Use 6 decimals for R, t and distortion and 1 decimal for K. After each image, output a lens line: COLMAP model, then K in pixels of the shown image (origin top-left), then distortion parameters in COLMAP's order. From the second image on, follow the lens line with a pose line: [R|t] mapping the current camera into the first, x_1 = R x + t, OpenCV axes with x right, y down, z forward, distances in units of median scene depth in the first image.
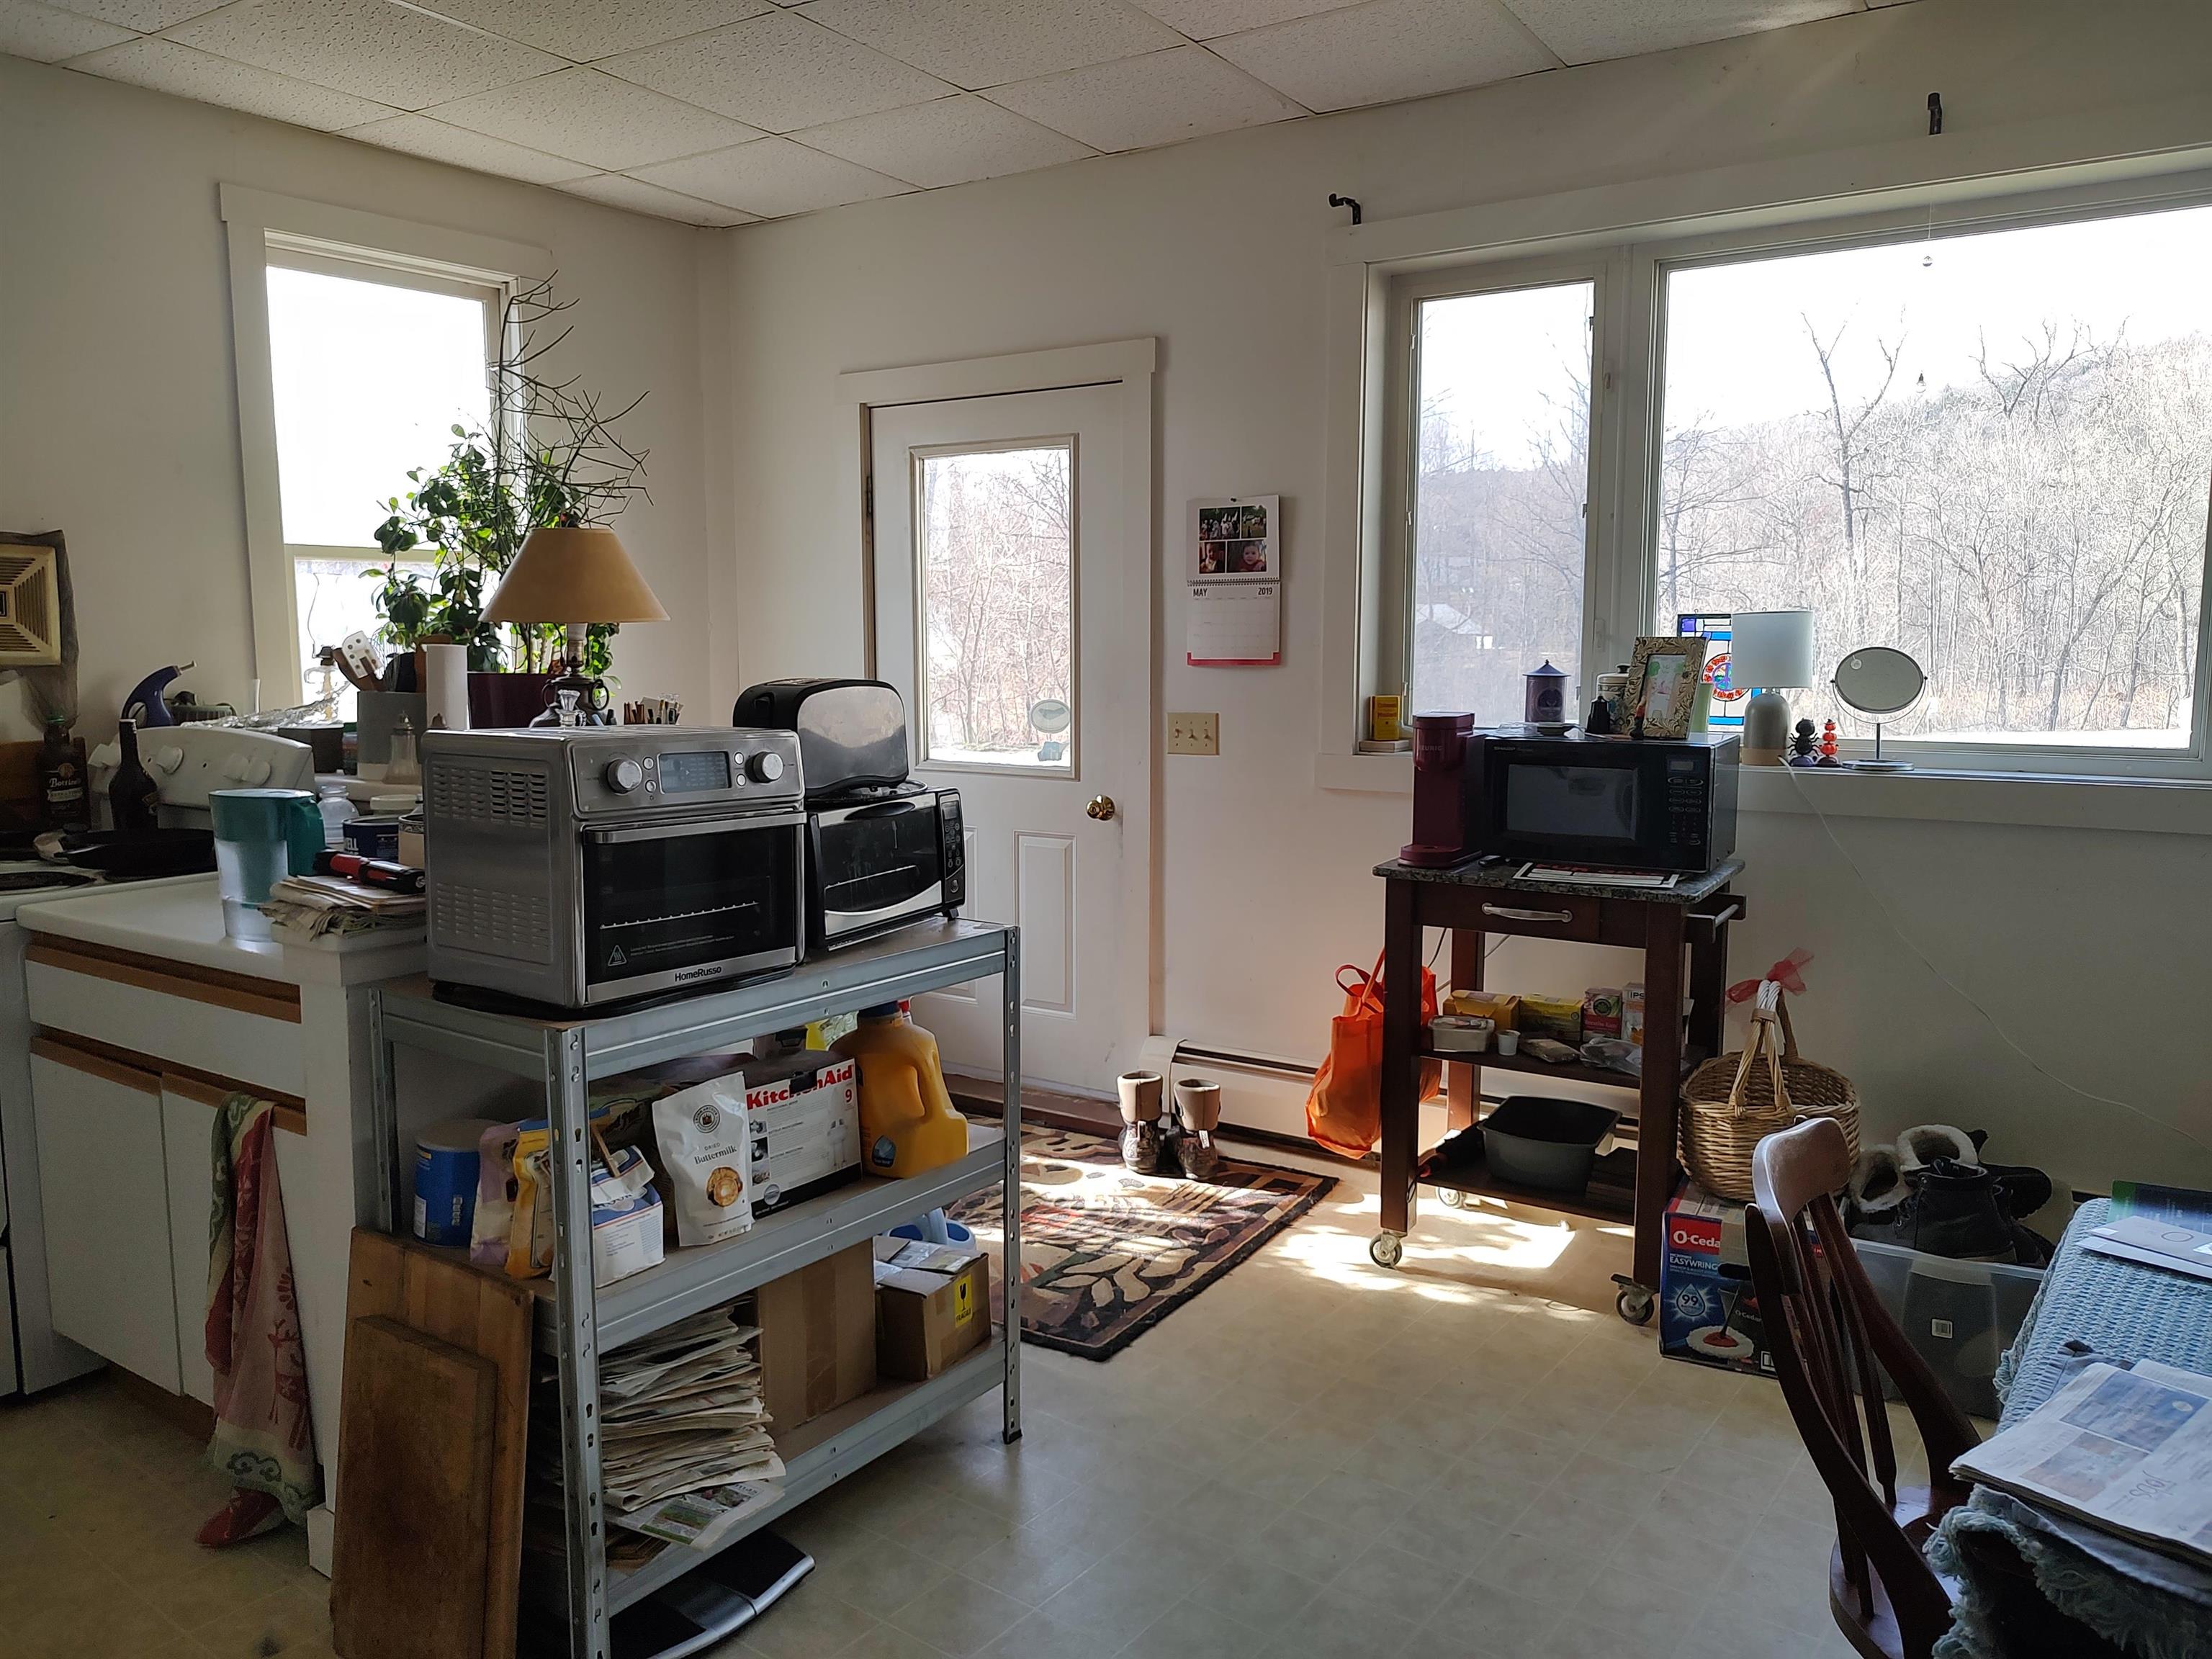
lens RADIAL K [[1558.5, 0, 1120.4], [0, 1558.5, 828.4], [0, 0, 1]] dist [0.019907, -0.016096]
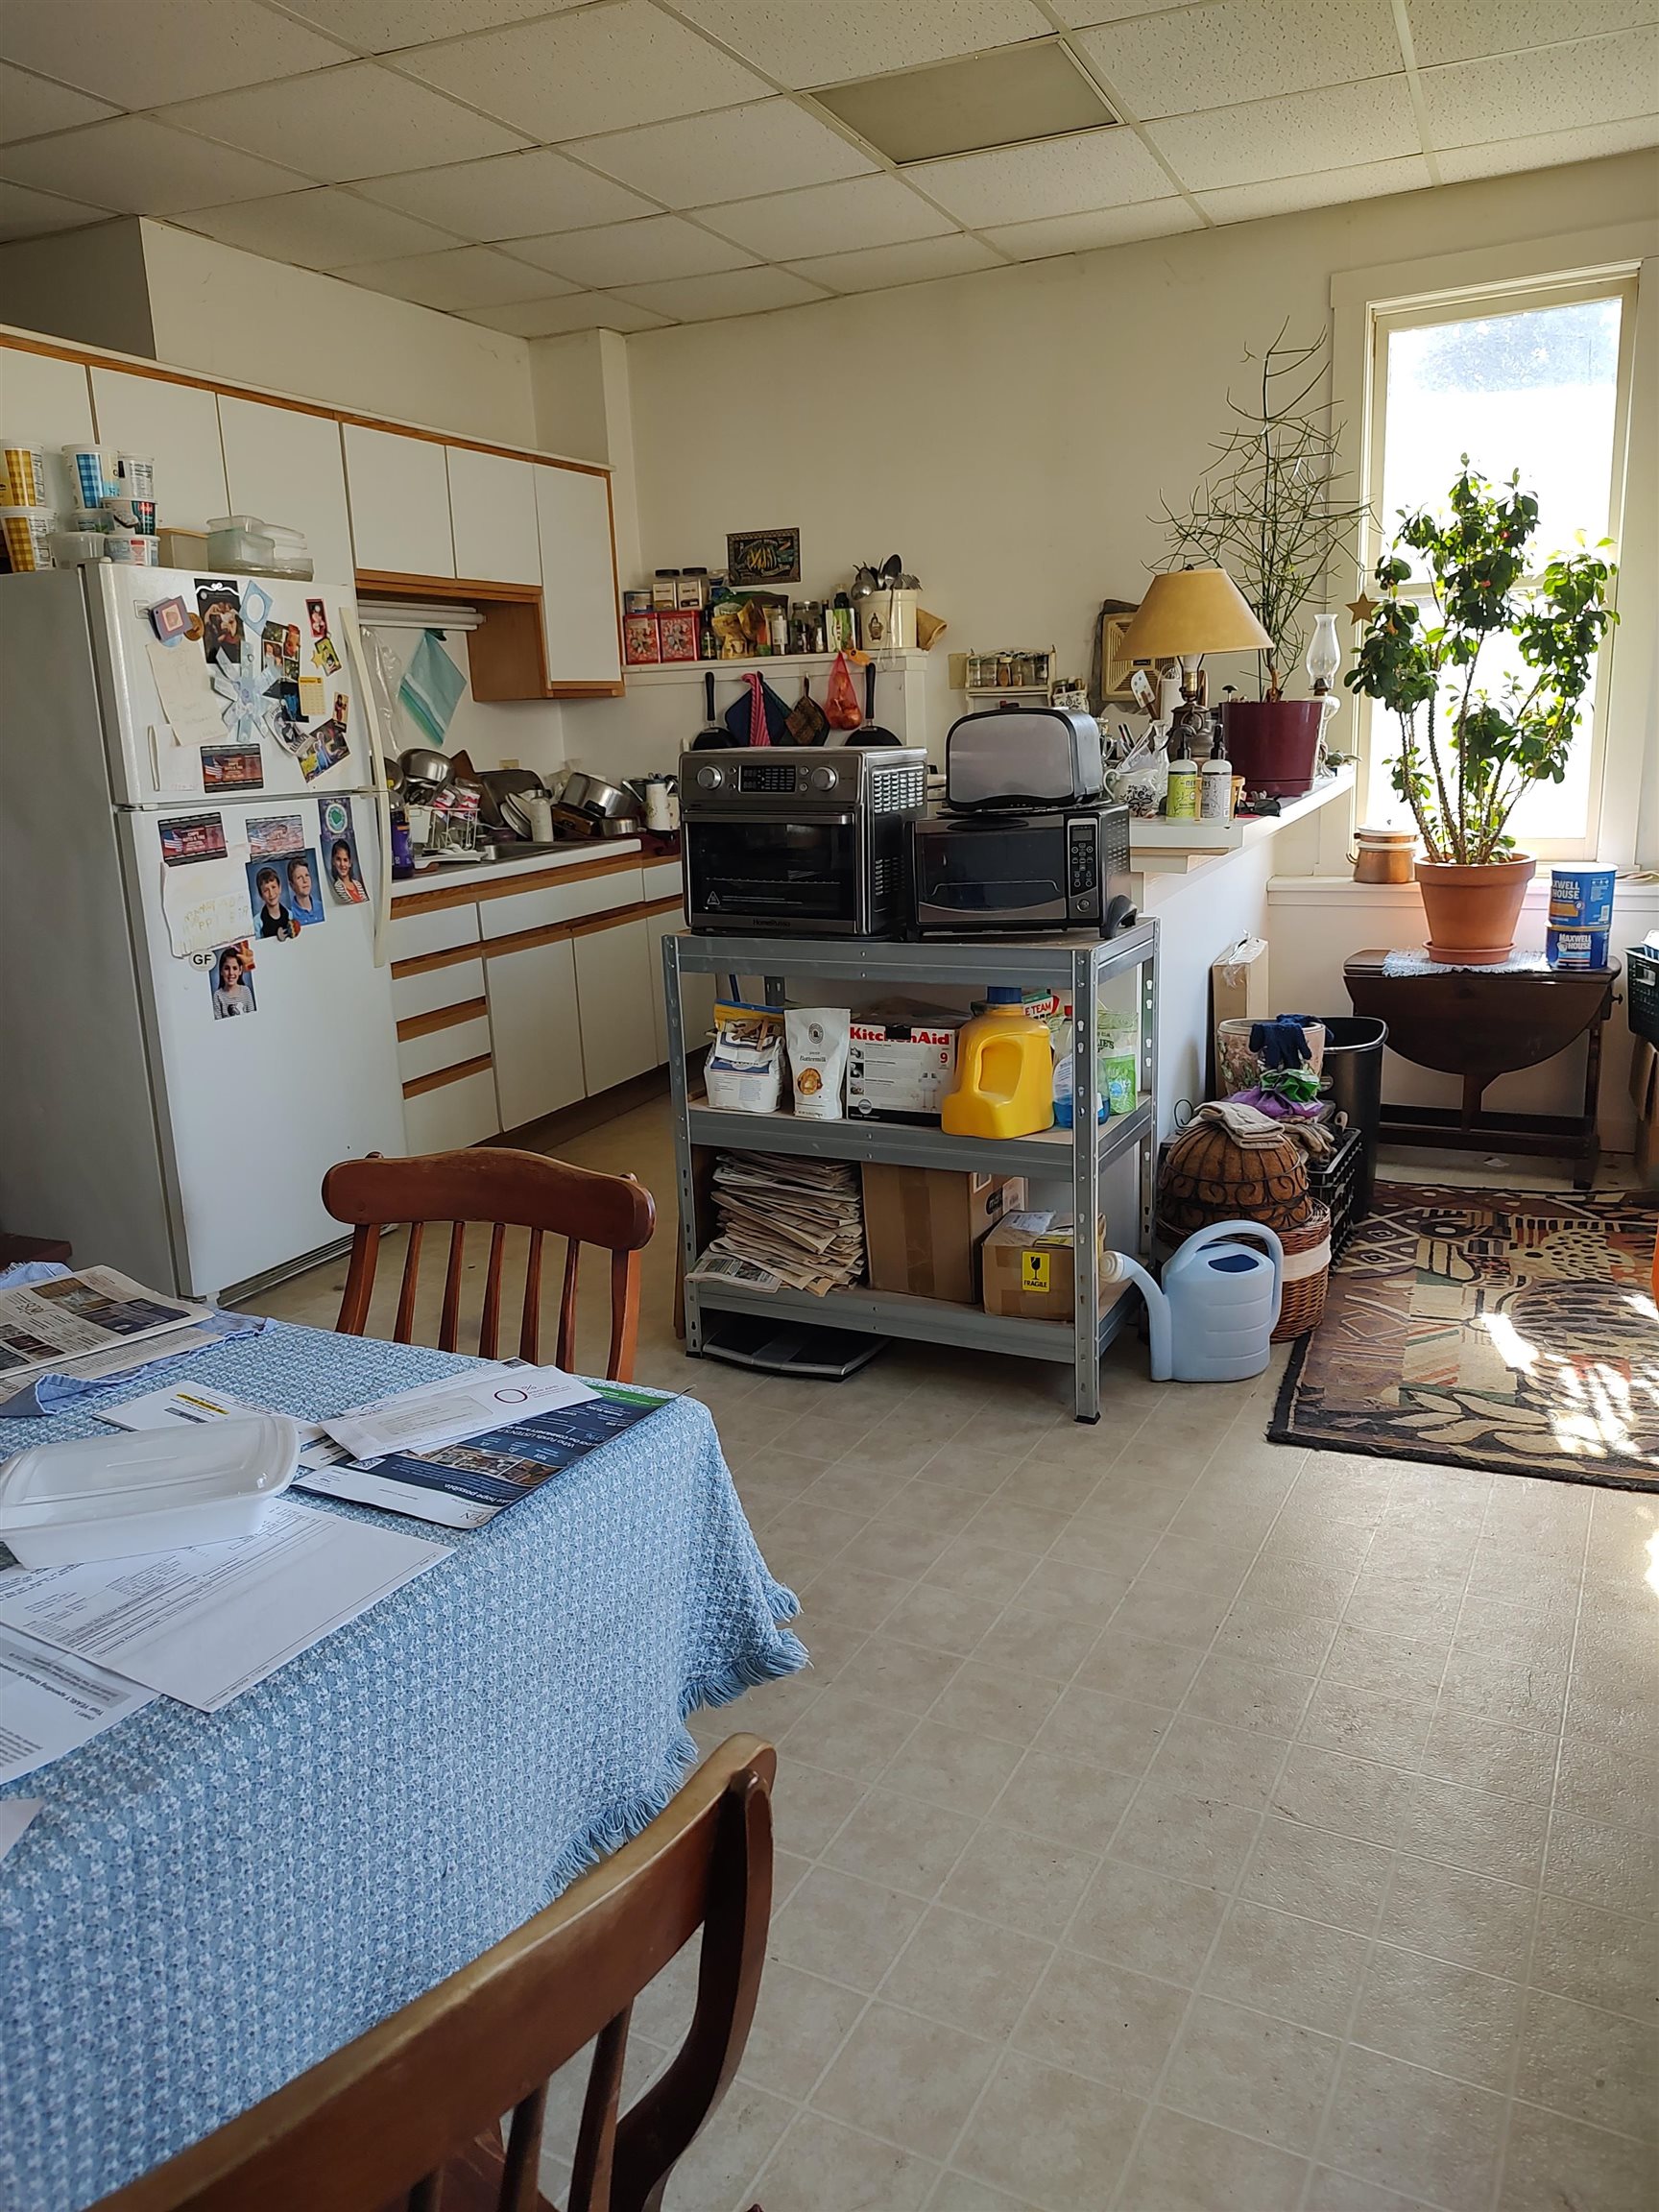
lens RADIAL K [[1558.5, 0, 844.1], [0, 1558.5, 1098.2], [0, 0, 1]] dist [0.019907, -0.016096]
pose [[0.169486, 0.230779, -0.958131, 1.014153], [-0.078650, 0.972263, 0.220270, -0.063685], [0.982389, 0.038024, 0.182936, 0.707331]]
